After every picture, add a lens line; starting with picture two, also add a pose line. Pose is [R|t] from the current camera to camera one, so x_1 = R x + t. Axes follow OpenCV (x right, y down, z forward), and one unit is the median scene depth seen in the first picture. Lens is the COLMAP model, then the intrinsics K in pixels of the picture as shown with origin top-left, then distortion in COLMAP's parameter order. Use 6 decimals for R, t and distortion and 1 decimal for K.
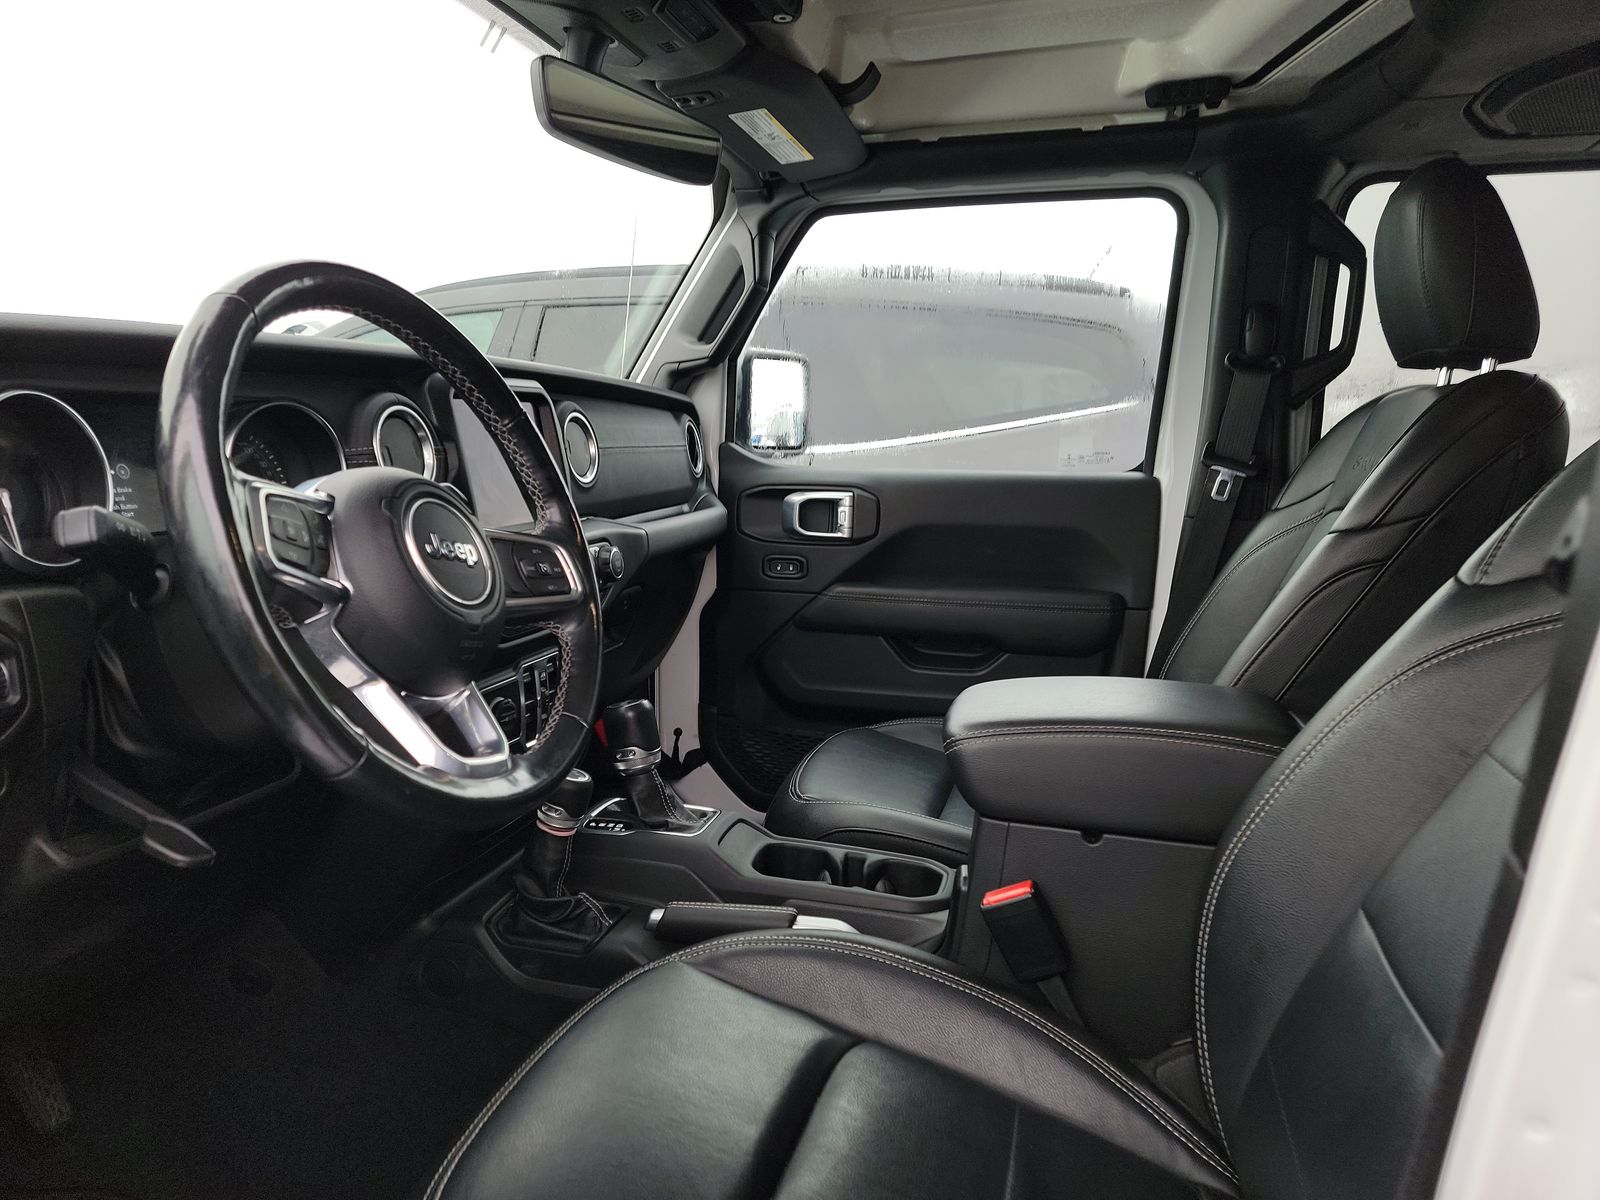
lens RADIAL K [[1115.4, 0, 819.1], [0, 1115.4, 587.8], [0, 0, 1]] dist [0.090087, -0.082696]
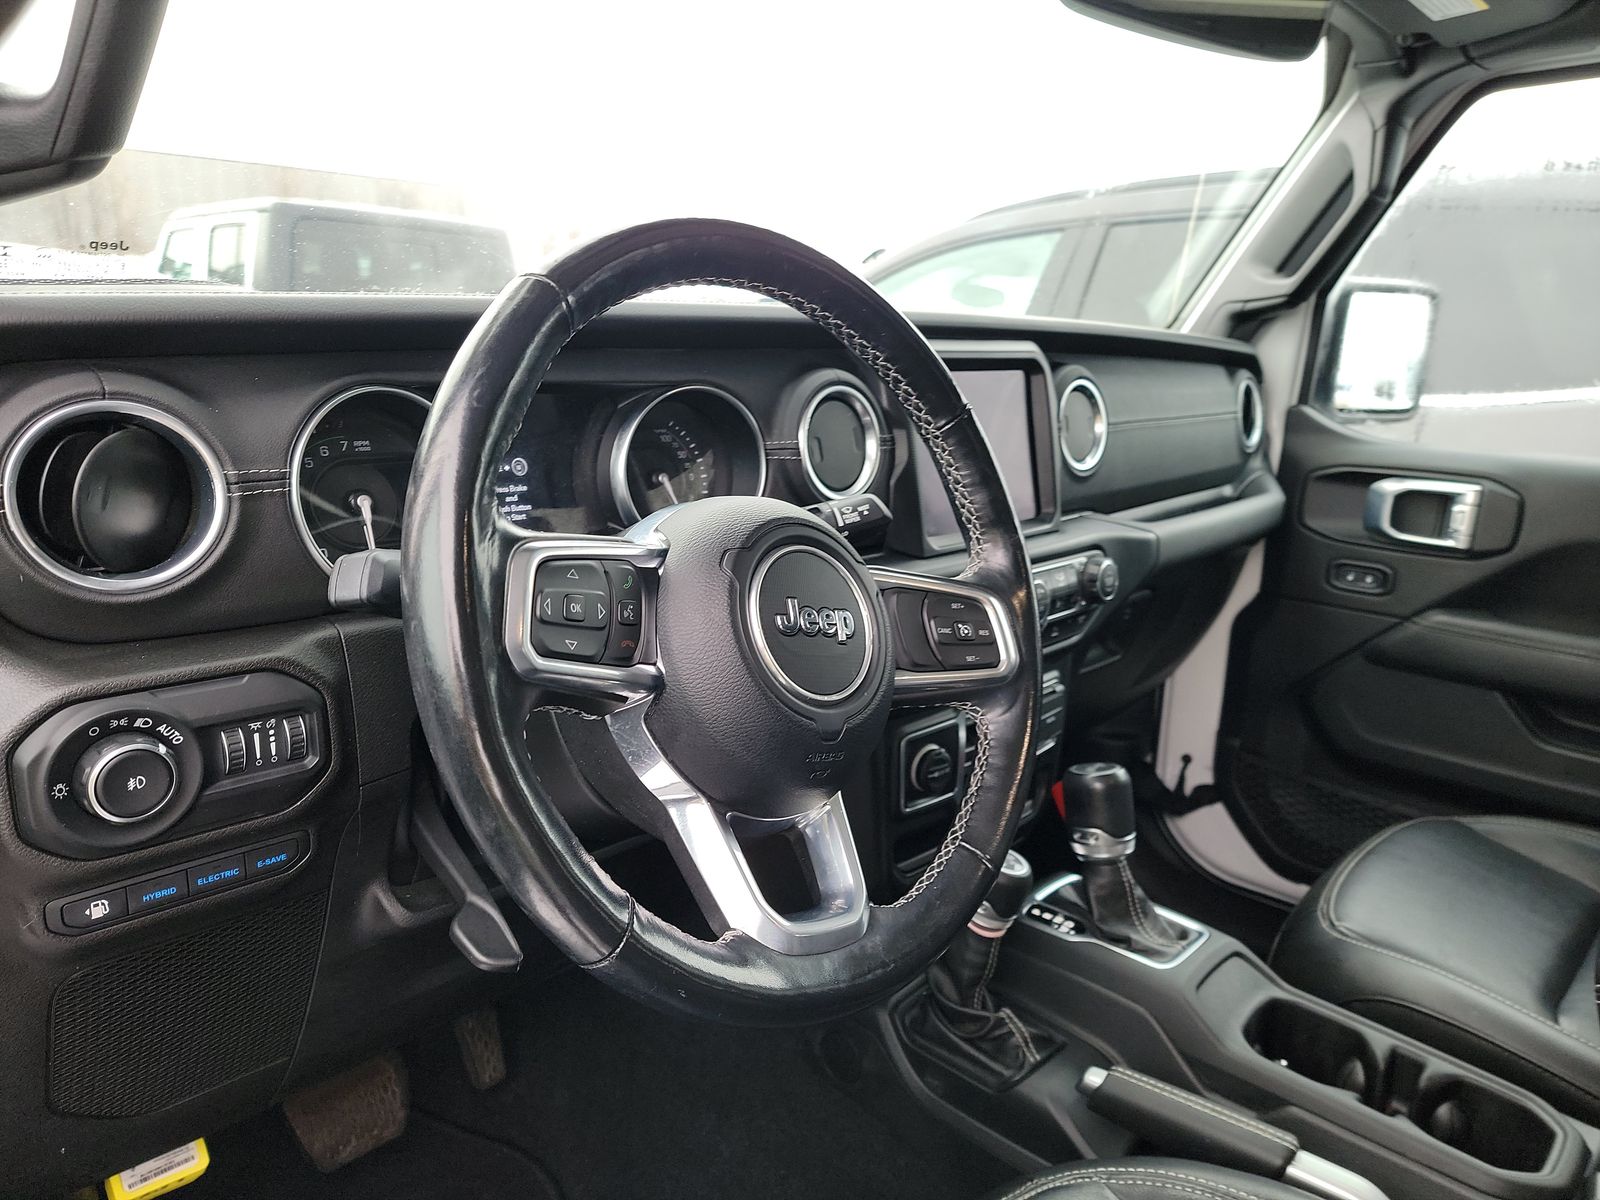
lens RADIAL K [[1115.4, 0, 819.1], [0, 1115.4, 587.8], [0, 0, 1]] dist [0.090087, -0.082696]
pose [[0.879780, 0.123443, -0.459075, 0.000531], [-0.089218, 0.991413, 0.095606, -0.077868], [0.466935, -0.043154, 0.883238, 0.233832]]
